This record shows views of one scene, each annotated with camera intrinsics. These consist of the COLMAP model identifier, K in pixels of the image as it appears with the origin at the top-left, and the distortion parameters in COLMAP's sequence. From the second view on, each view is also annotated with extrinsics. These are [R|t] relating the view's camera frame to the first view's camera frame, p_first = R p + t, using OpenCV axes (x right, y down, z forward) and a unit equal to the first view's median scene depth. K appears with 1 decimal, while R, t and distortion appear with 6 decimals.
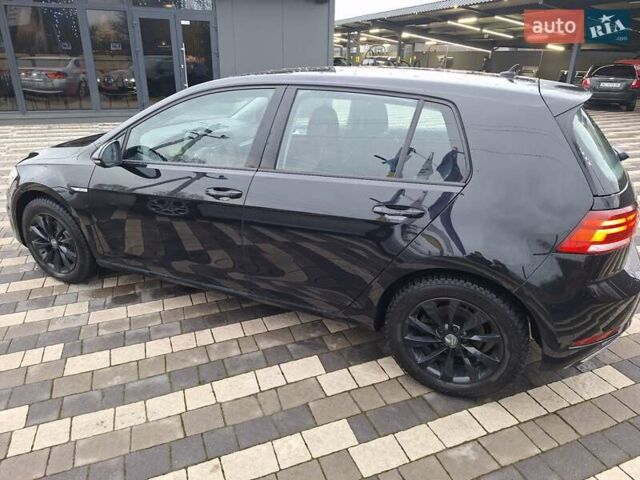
lens RADIAL K [[440.7, 0, 309.6], [0, 440.7, 236.2], [0, 0, 1]] dist [0.069235, -0.065831]
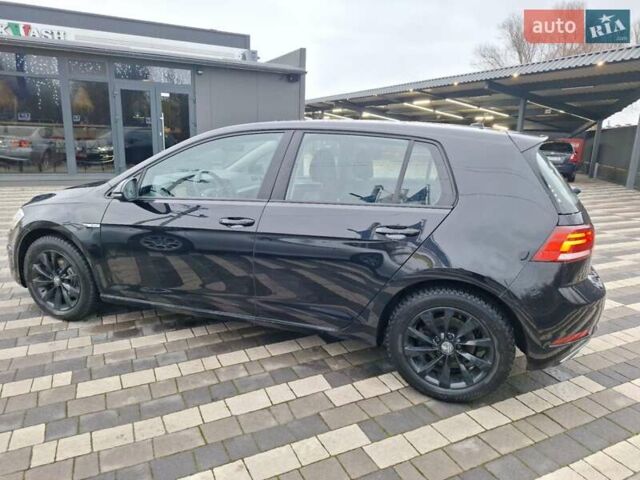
lens RADIAL K [[439.3, 0, 311.3], [0, 439.3, 240.4], [0, 0, 1]] dist [0.074383, -0.077133]
pose [[0.996698, -0.001306, 0.081185, -0.100895], [0.013071, 0.989411, -0.144553, 0.112593], [-0.080137, 0.145137, 0.986161, -0.097492]]
